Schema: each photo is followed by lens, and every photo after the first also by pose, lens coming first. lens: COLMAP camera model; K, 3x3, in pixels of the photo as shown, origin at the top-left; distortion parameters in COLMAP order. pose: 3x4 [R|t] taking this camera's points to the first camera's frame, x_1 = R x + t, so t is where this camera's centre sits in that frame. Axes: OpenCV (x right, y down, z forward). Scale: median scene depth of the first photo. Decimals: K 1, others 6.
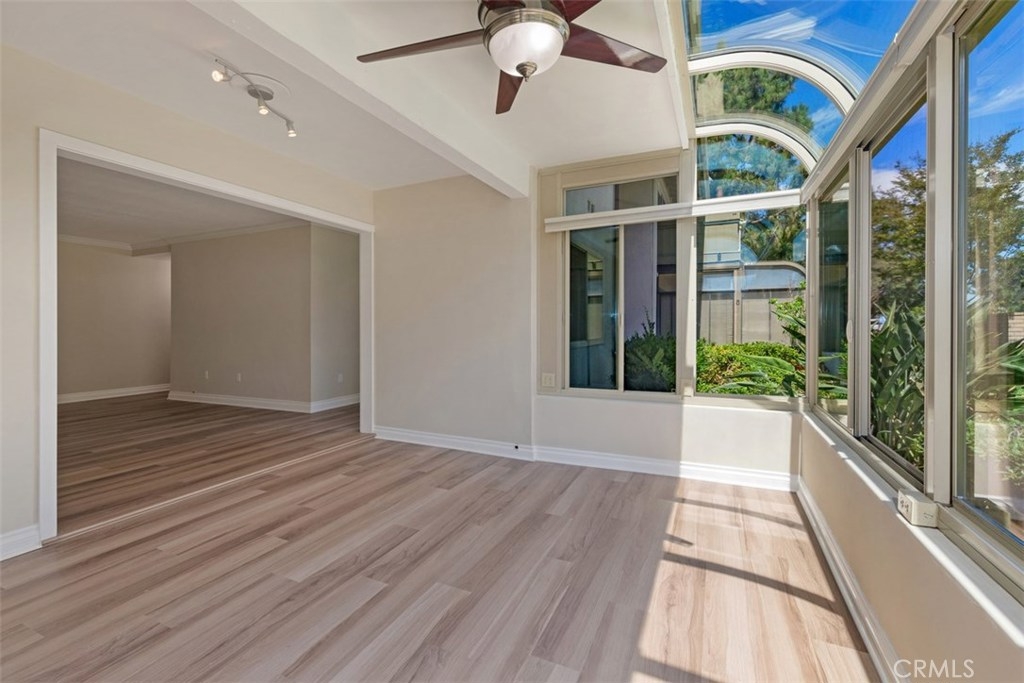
lens RADIAL K [[456.4, 0, 508.1], [0, 456.4, 326.4], [0, 0, 1]] dist [0.001204, 0.000137]
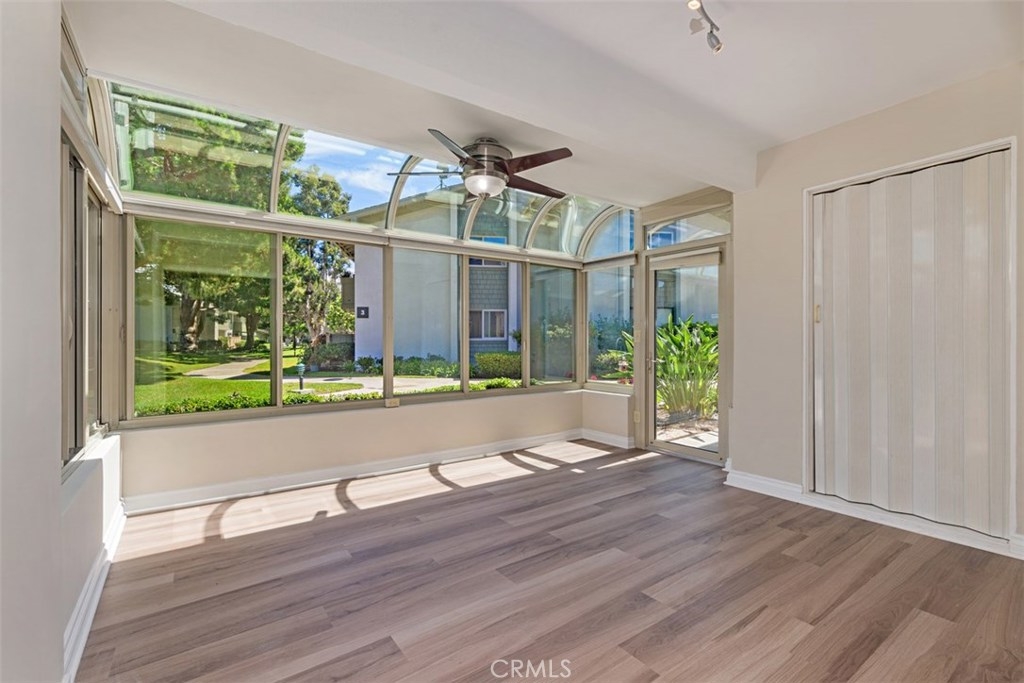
lens RADIAL K [[451.4, 0, 506.0], [0, 451.4, 341.6], [0, 0, 1]] dist [0.001796, 0.000120]
pose [[-0.863053, 0.005207, 0.505086, -0.638569], [0.008234, 0.999959, 0.003761, 0.007224], [-0.505046, 0.007405, -0.863061, 1.699693]]
